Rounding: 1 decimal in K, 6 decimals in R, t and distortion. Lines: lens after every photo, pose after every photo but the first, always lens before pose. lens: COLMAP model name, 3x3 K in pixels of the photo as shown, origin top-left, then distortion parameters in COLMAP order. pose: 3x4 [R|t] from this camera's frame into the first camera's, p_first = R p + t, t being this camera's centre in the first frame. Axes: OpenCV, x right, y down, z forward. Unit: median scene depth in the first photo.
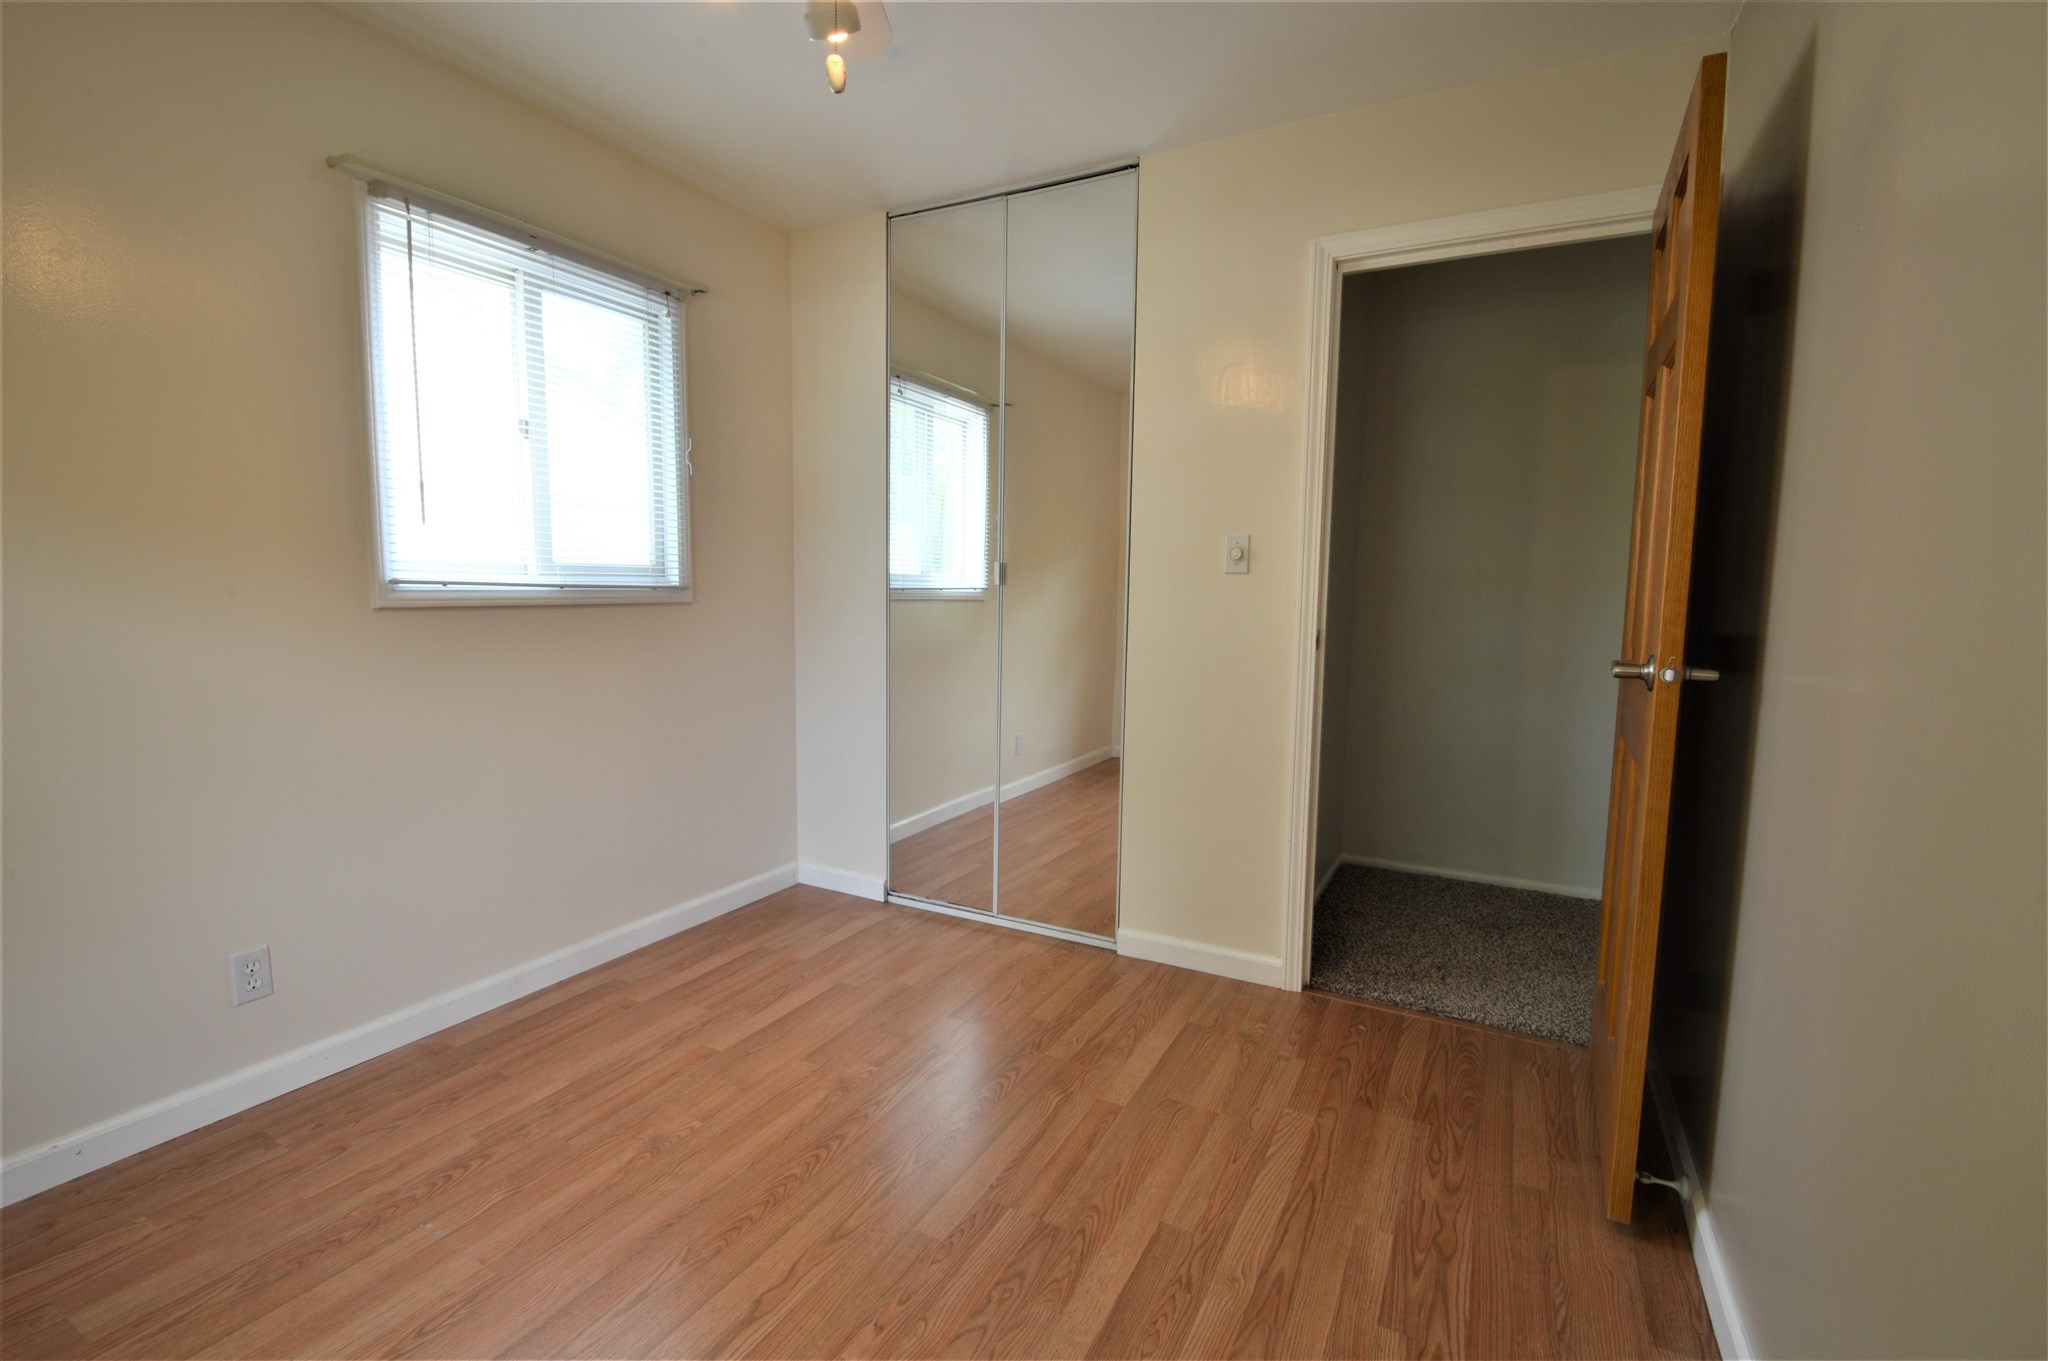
lens RADIAL K [[914.7, 0, 1001.6], [0, 914.7, 678.5], [0, 0, 1]] dist [0.007773, -0.014569]
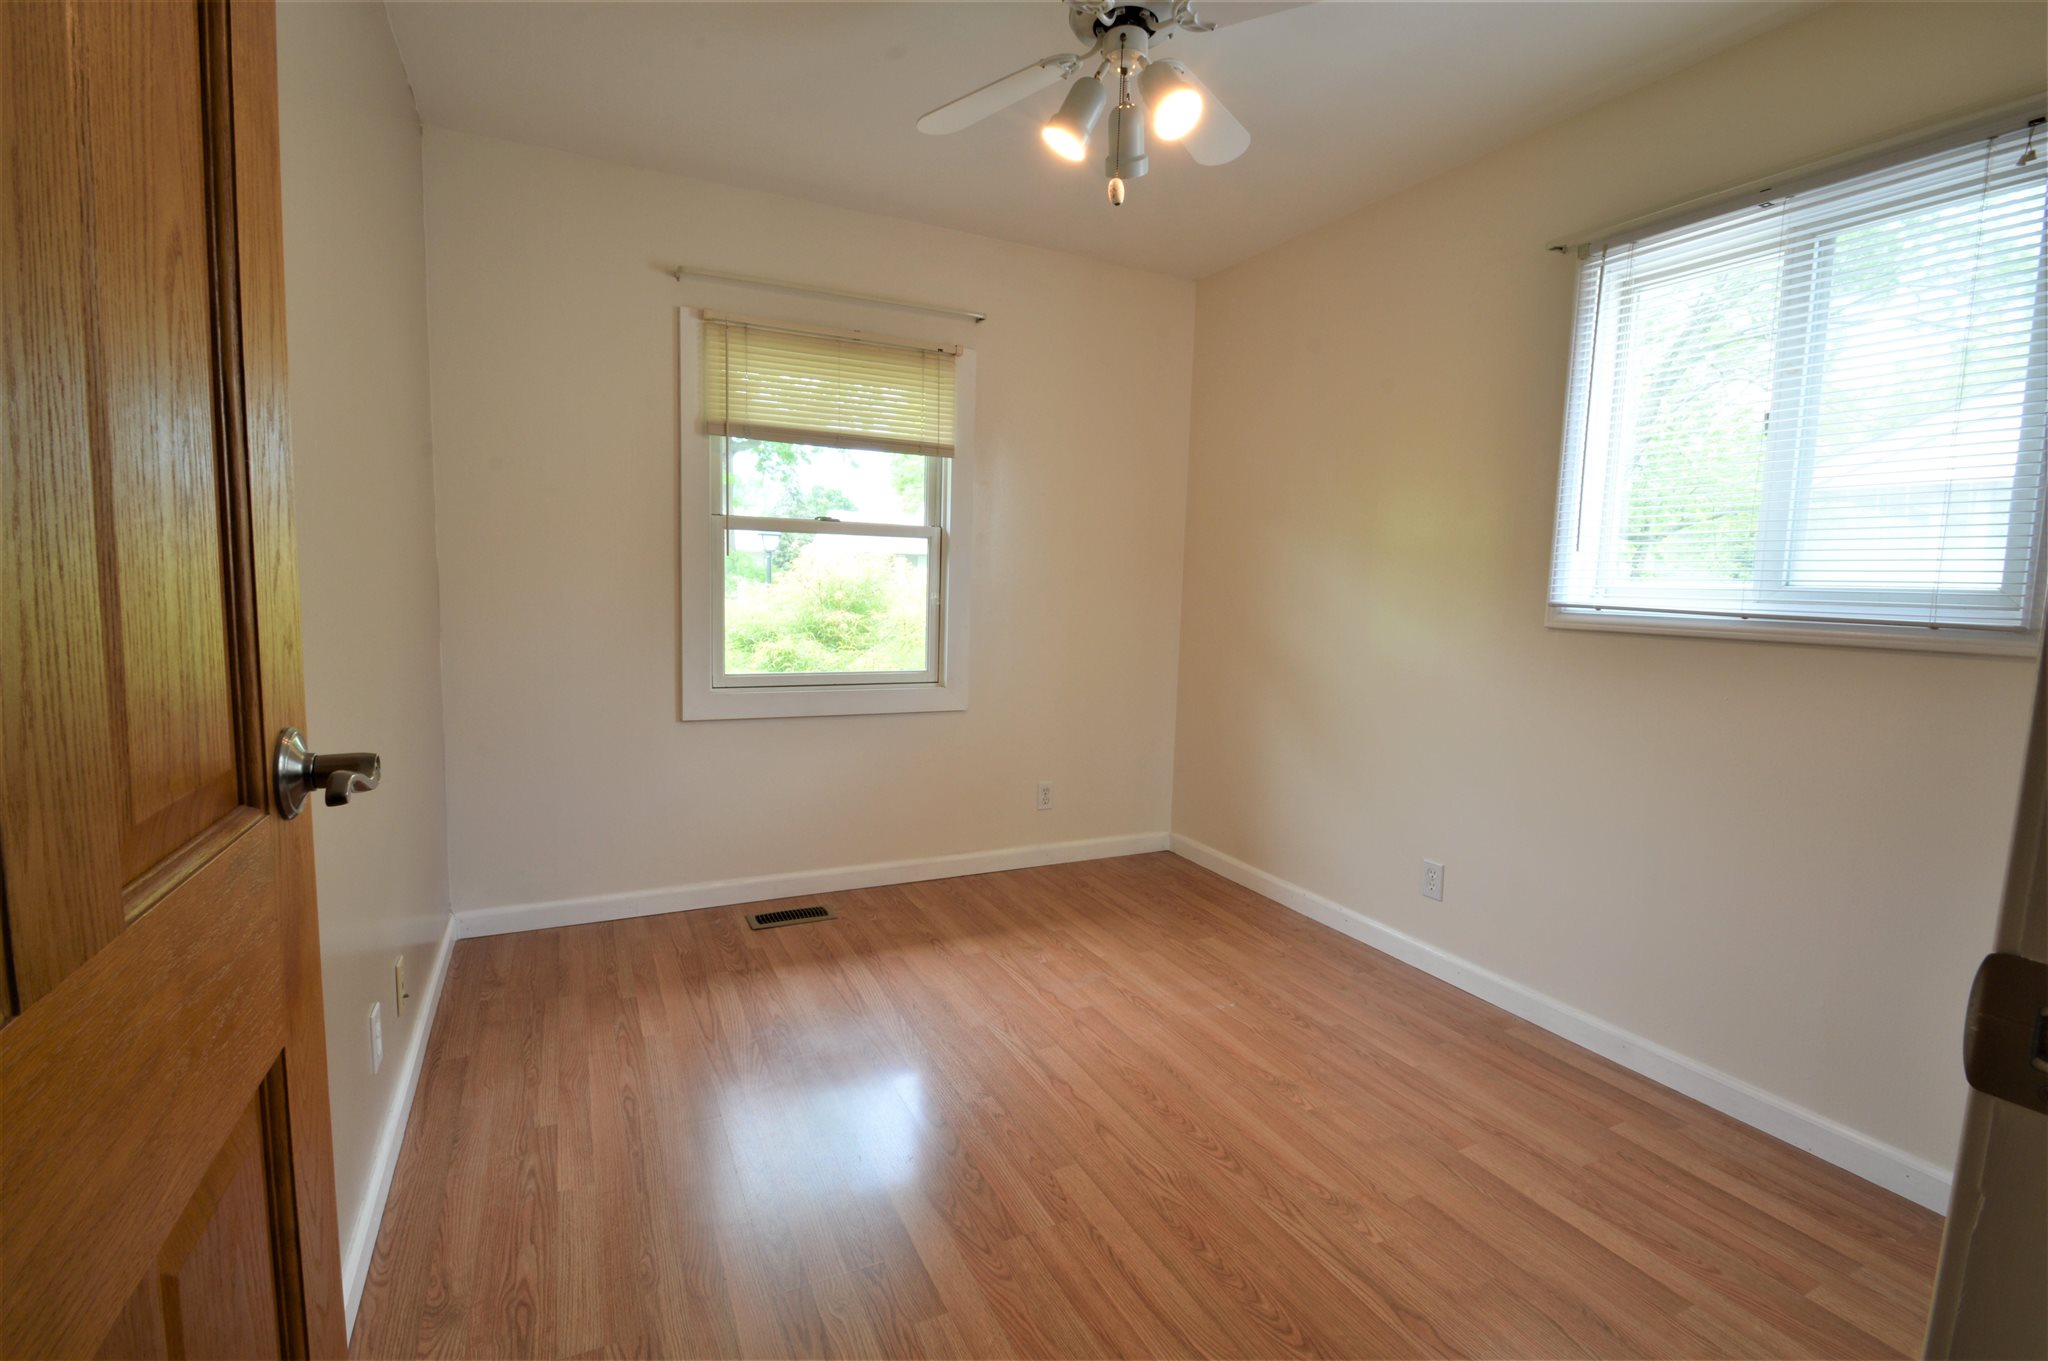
lens RADIAL K [[914.7, 0, 1001.6], [0, 914.7, 678.5], [0, 0, 1]] dist [0.007773, -0.014569]
pose [[-0.587975, 0.059731, -0.806670, 0.634678], [-0.116564, 0.980604, 0.157573, -0.114758], [0.800436, 0.186678, -0.569608, 1.112016]]
